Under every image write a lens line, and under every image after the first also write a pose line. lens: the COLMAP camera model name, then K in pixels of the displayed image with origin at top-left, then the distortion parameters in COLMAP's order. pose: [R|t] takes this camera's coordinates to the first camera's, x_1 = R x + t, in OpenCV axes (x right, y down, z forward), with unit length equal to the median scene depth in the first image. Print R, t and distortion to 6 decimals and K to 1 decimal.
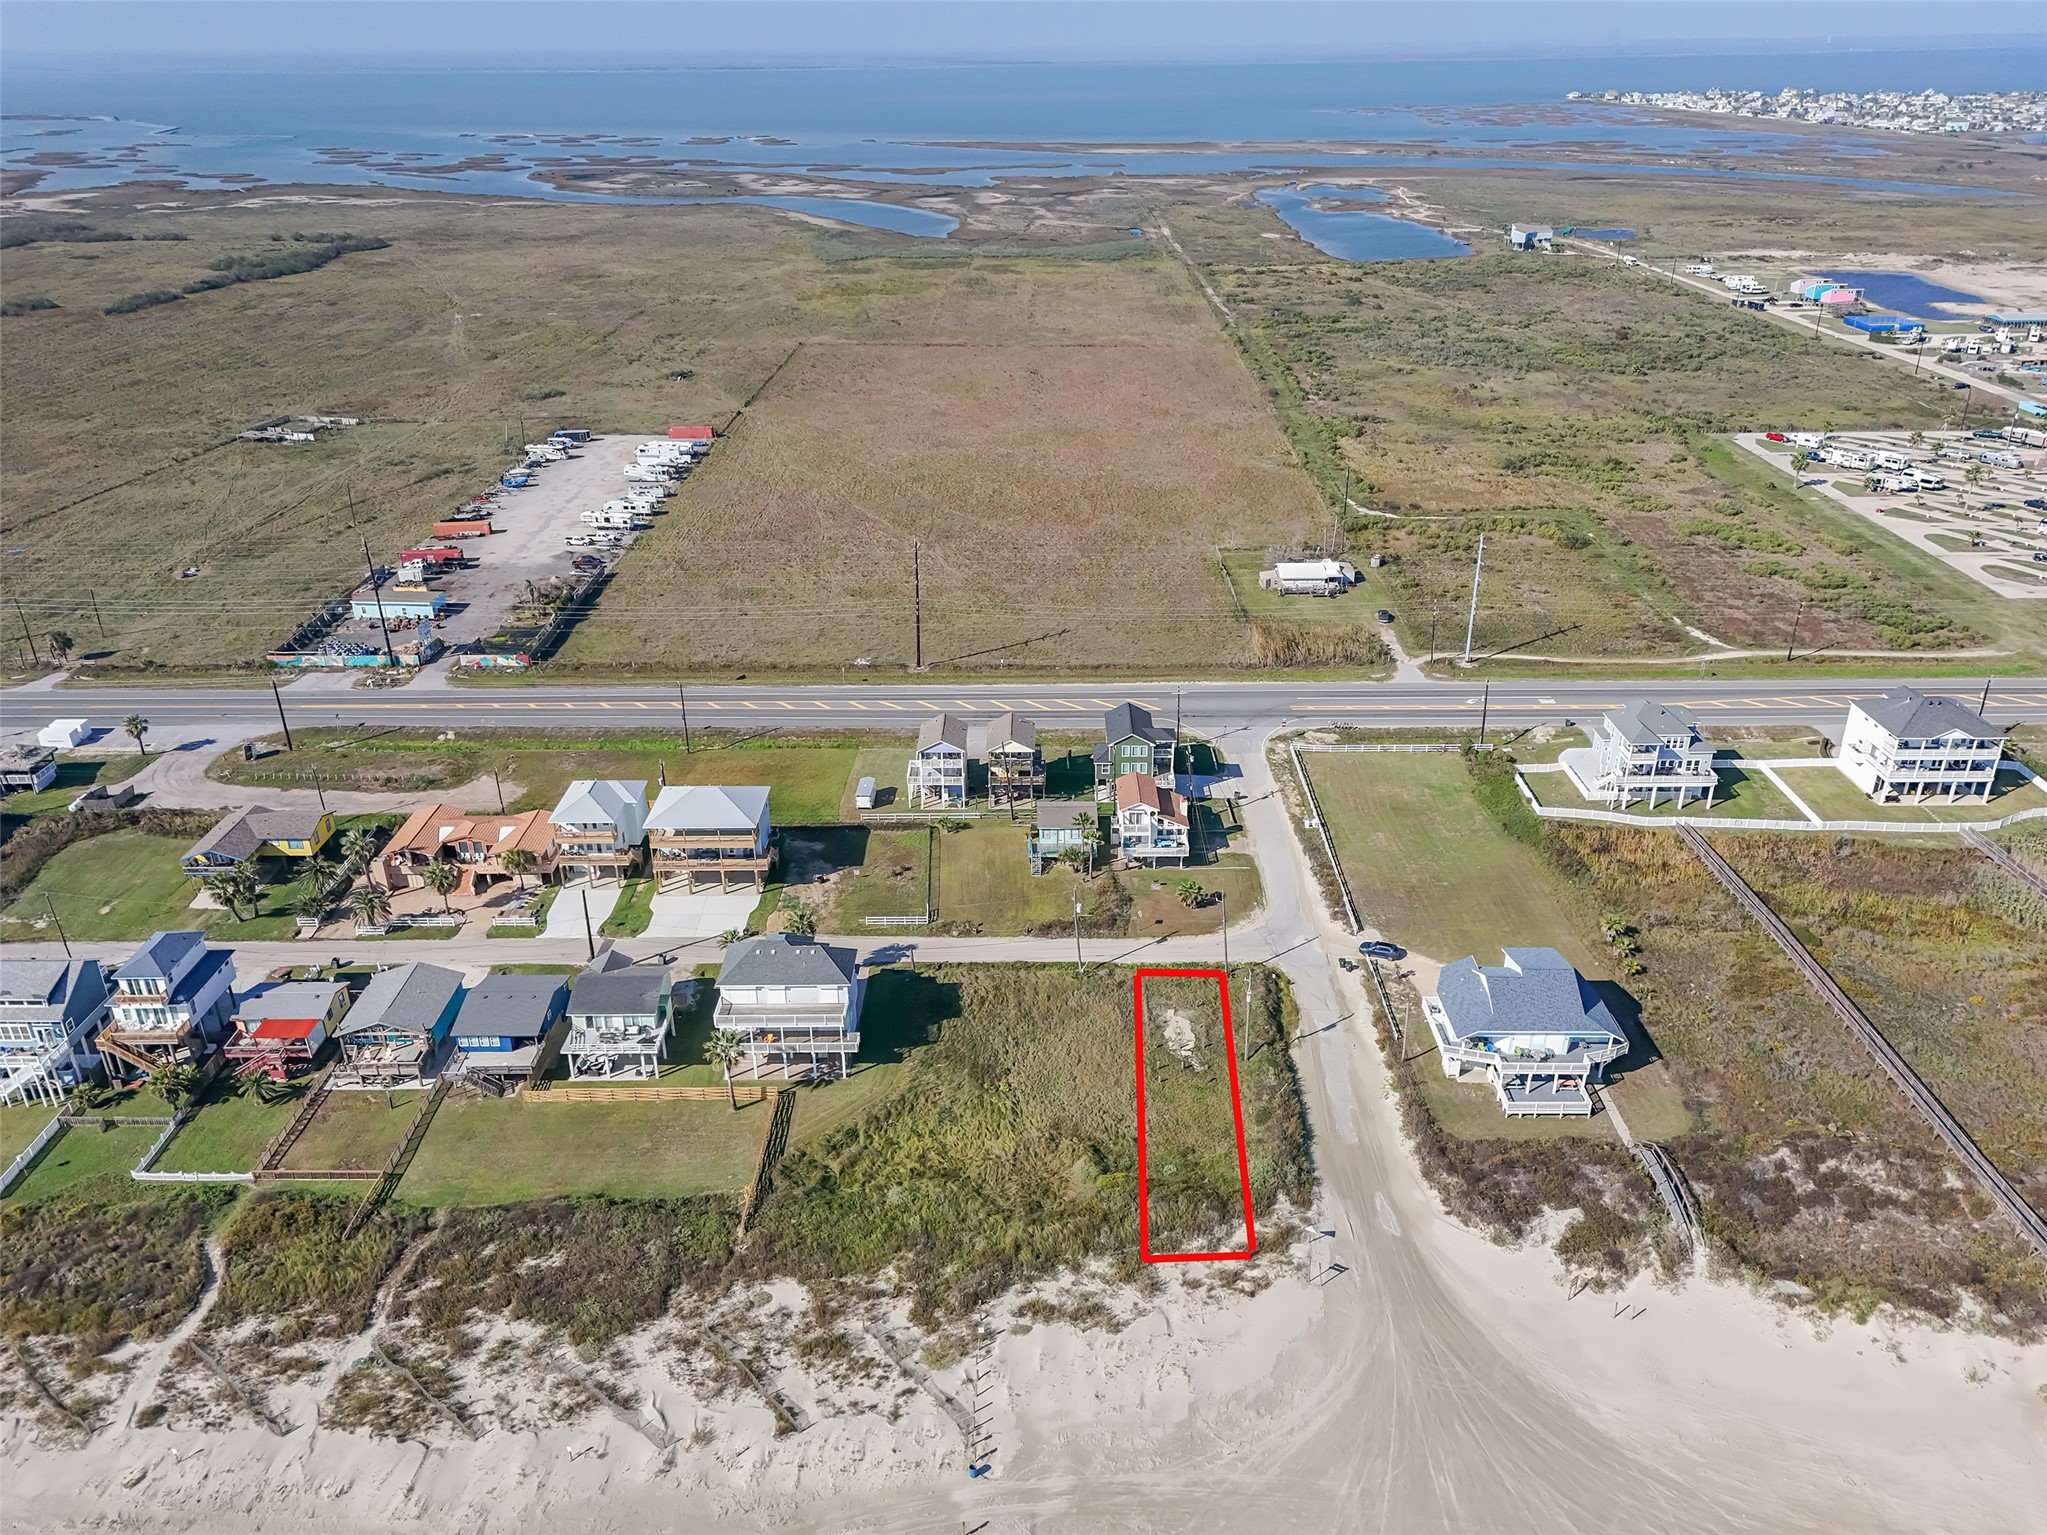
lens RADIAL K [[1504.0, 0, 1011.9], [0, 1504.0, 782.0], [0, 0, 1]] dist [0.069886, -0.054131]
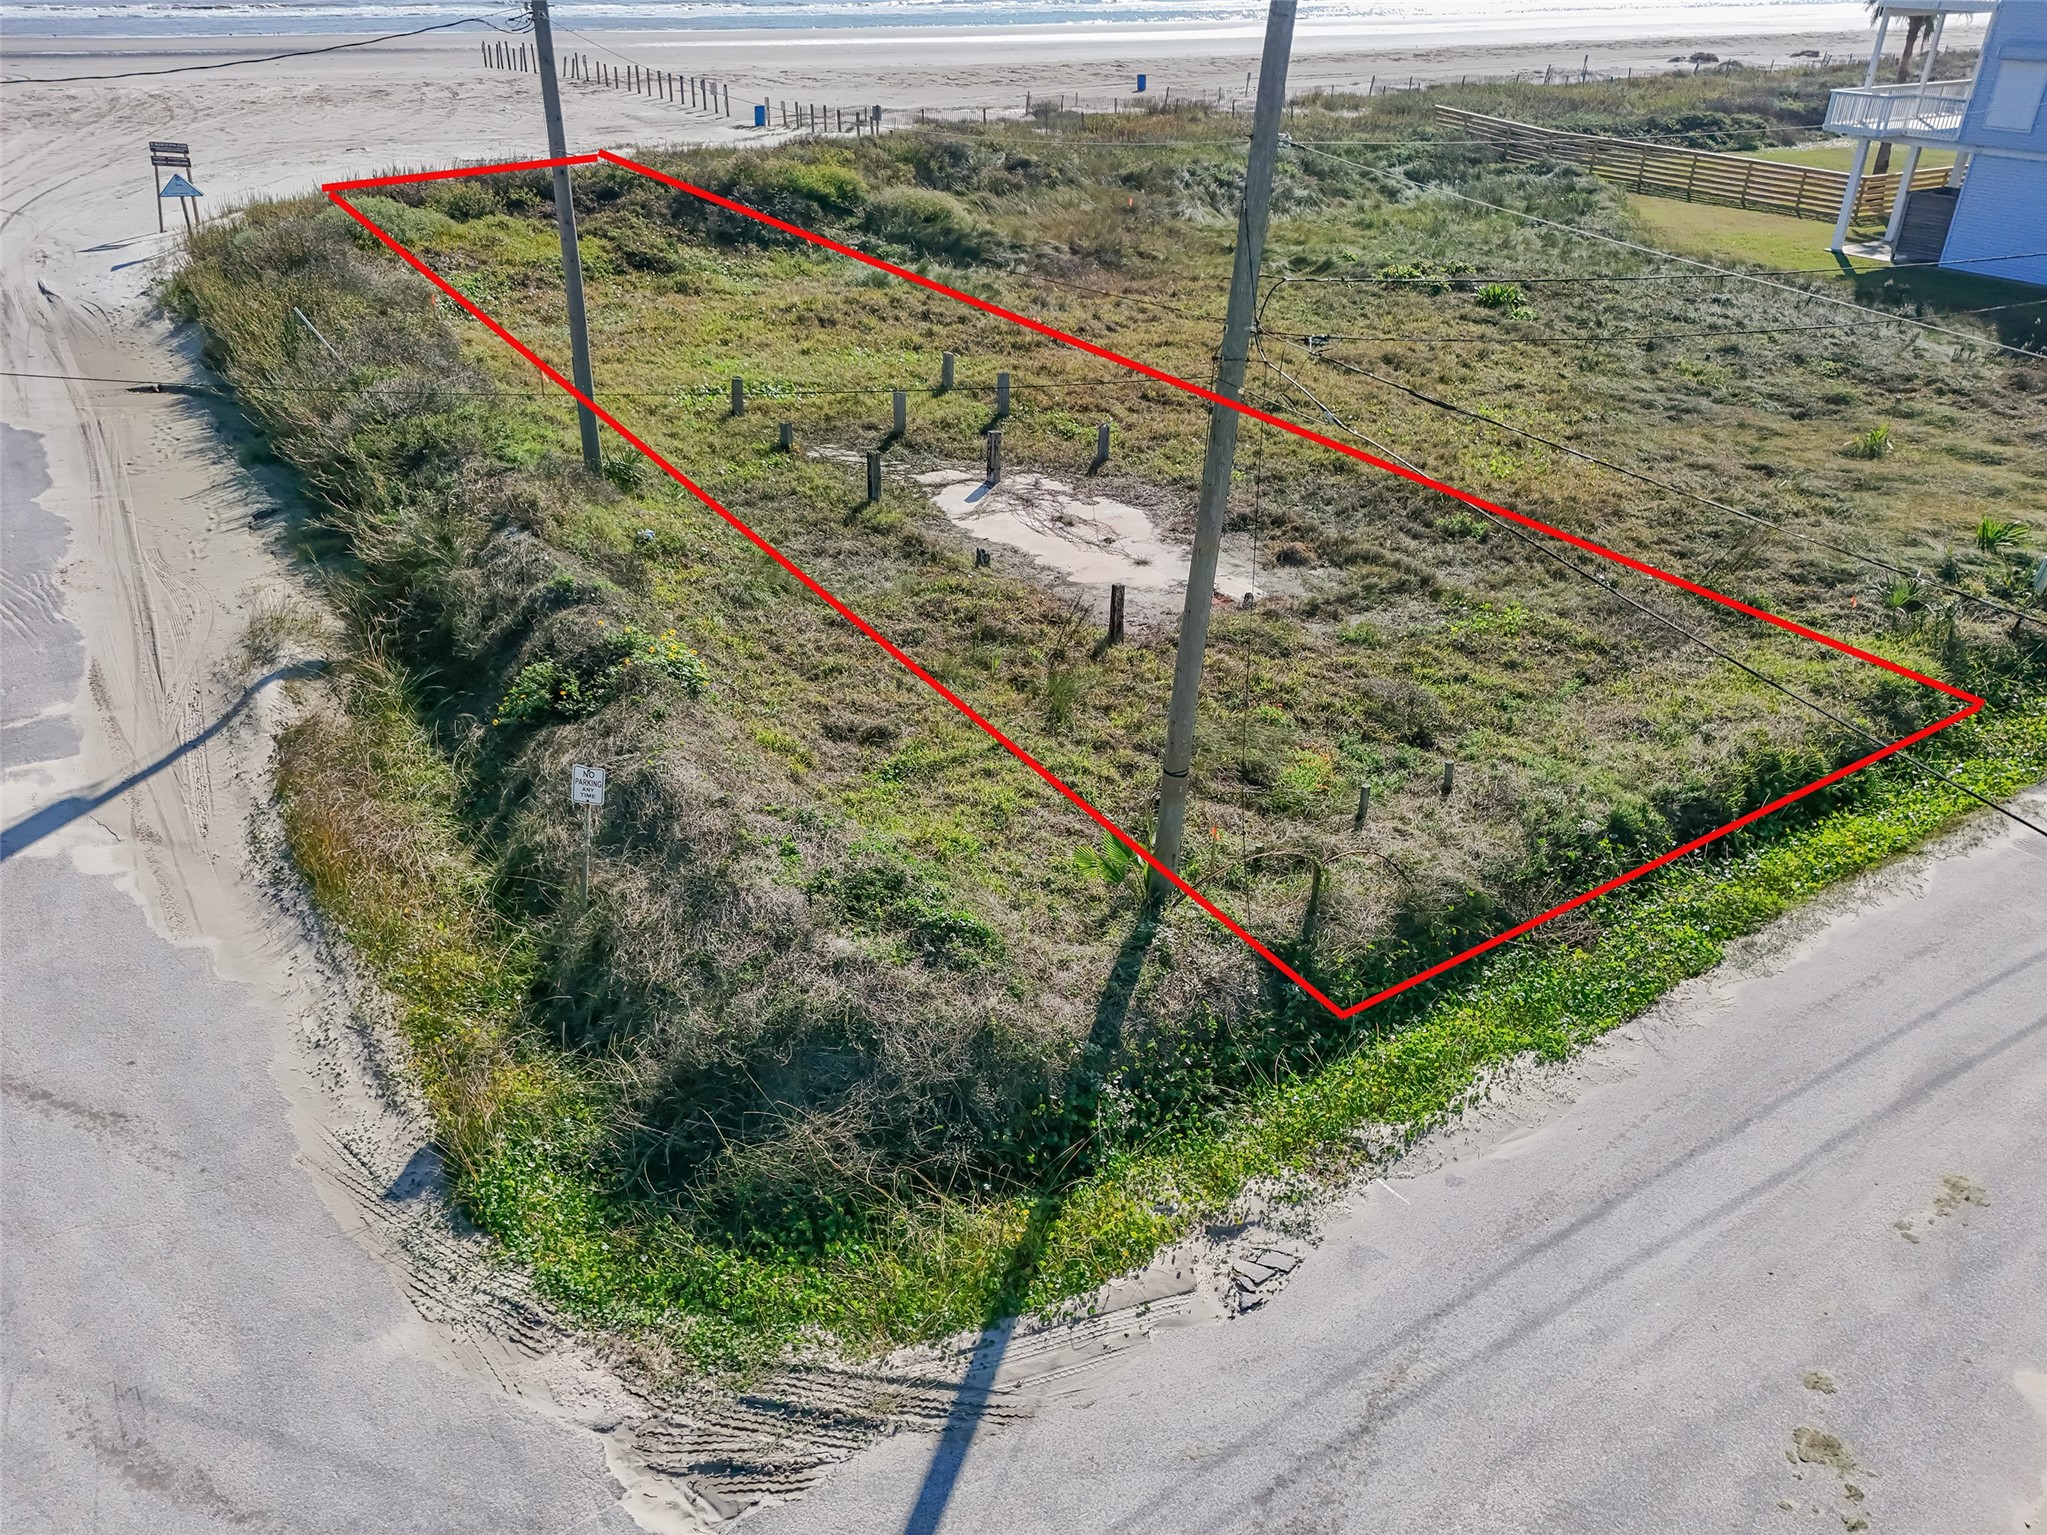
lens RADIAL K [[1504.0, 0, 1024.2], [0, 1504.0, 823.3], [0, 0, 1]] dist [0.069886, -0.054131]
pose [[-0.825464, 0.286744, -0.486196, 0.224808], [-0.257090, 0.575830, 0.776096, 0.067840], [0.502507, 0.765635, -0.401607, 1.207126]]
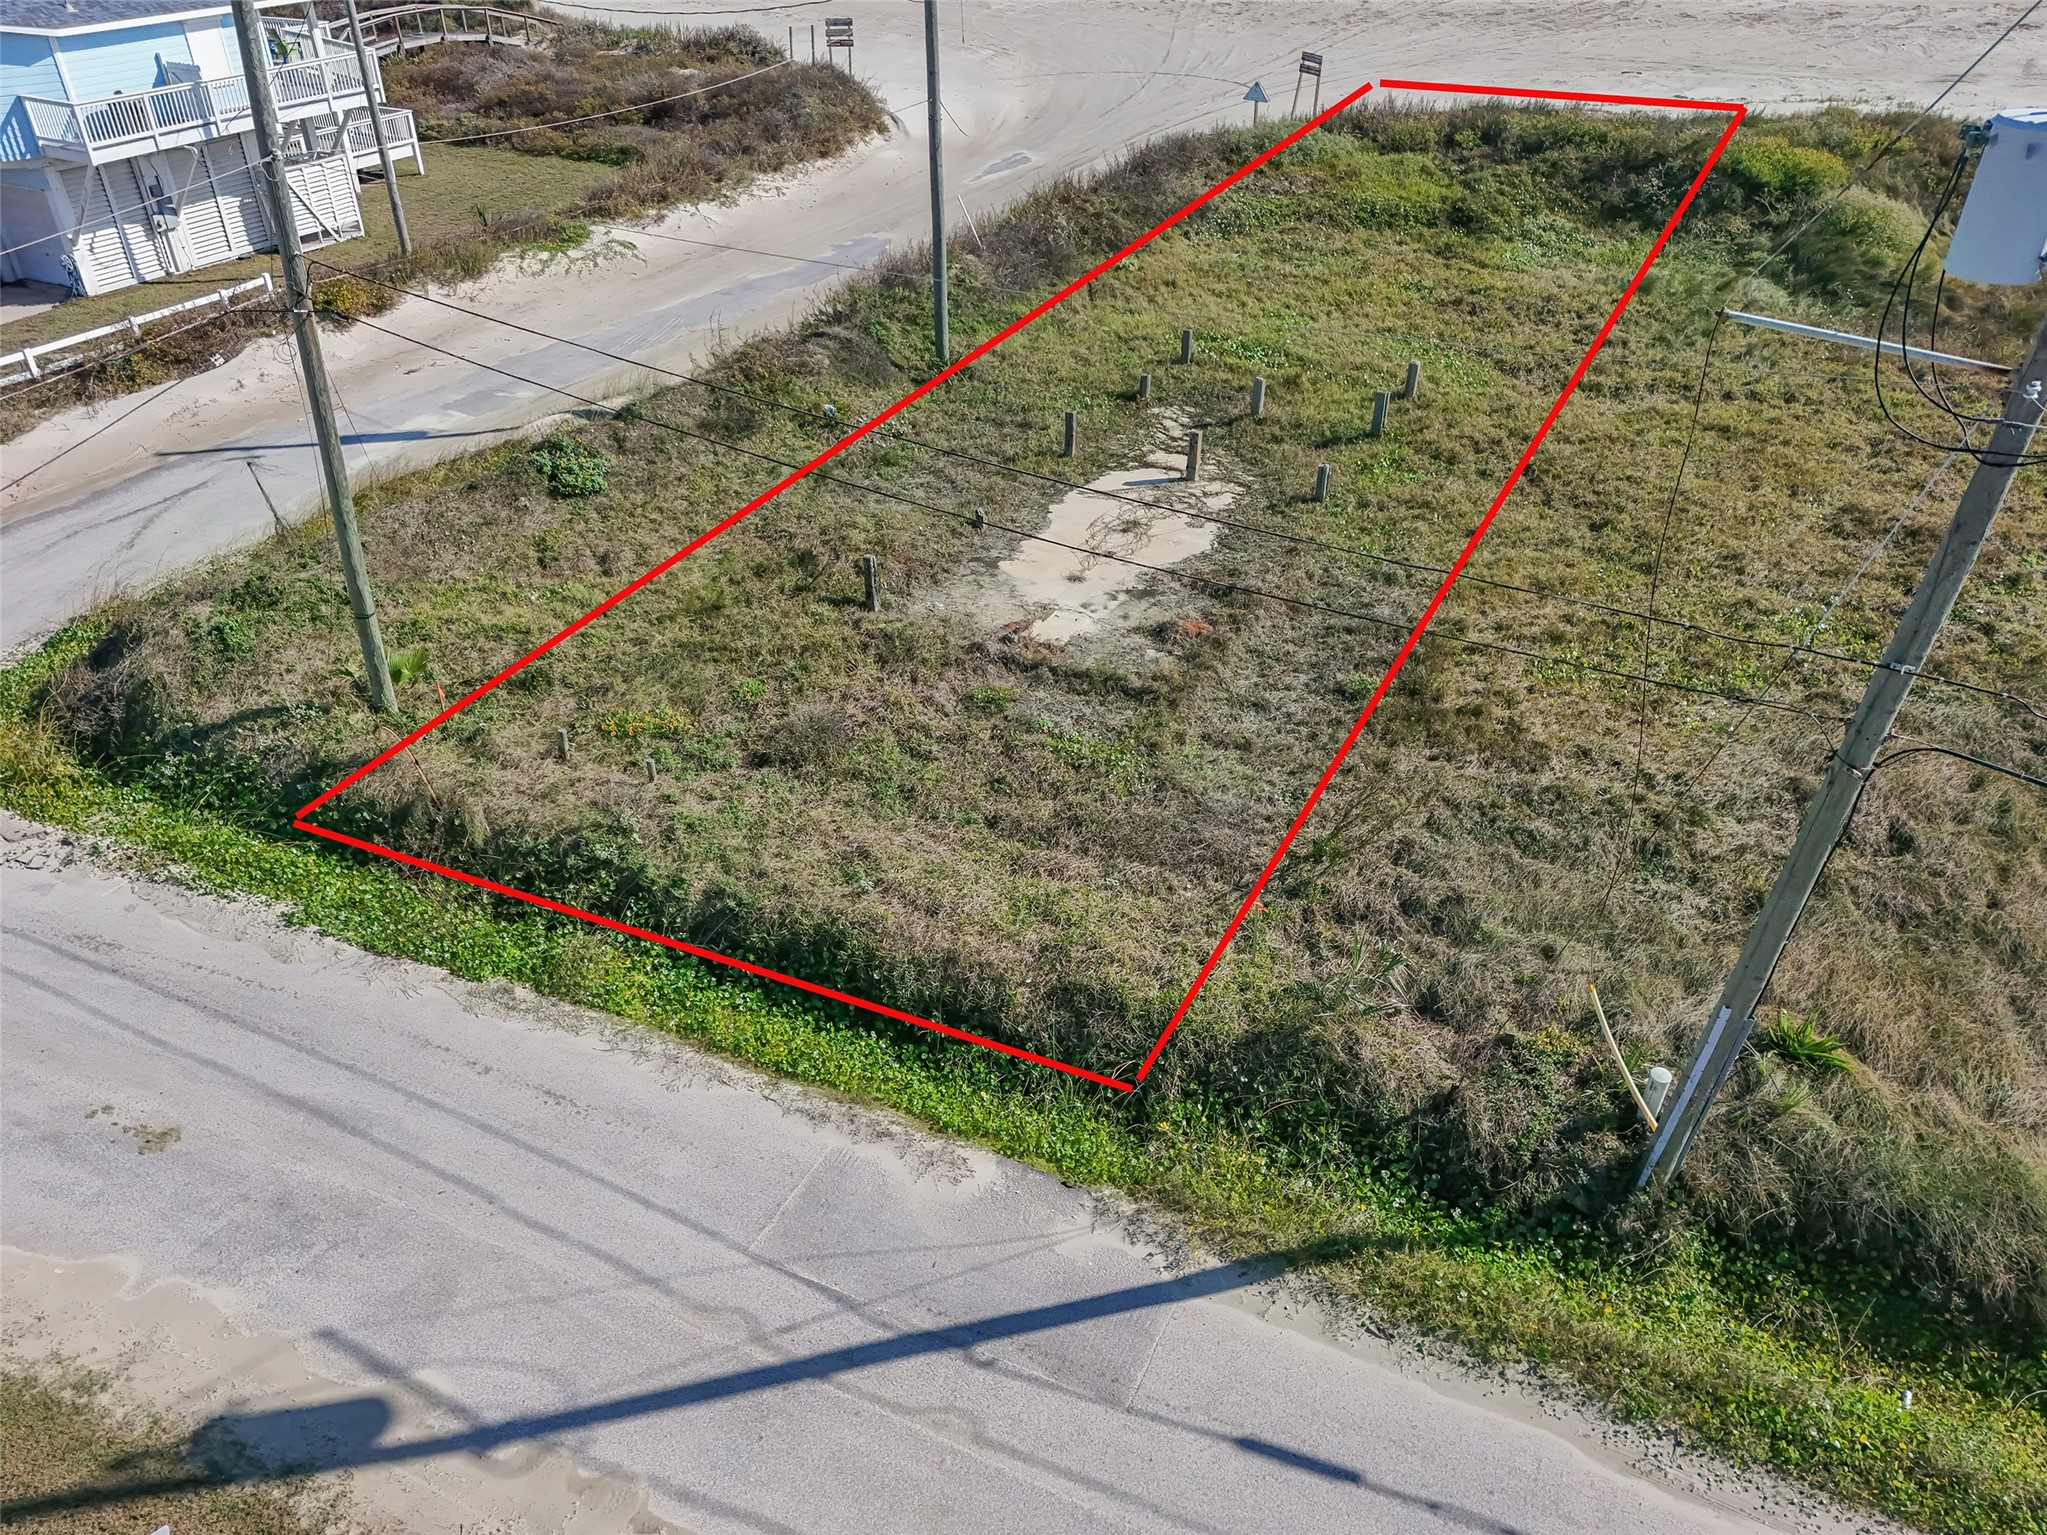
lens RADIAL K [[1504.0, 0, 1022.2], [0, 1504.0, 783.6], [0, 0, 1]] dist [0.069886, -0.054131]
pose [[-0.900112, -0.222410, 0.374610, 0.060160], [0.212108, 0.527351, 0.822746, 0.050018], [-0.380538, 0.820021, -0.427500, 1.217329]]
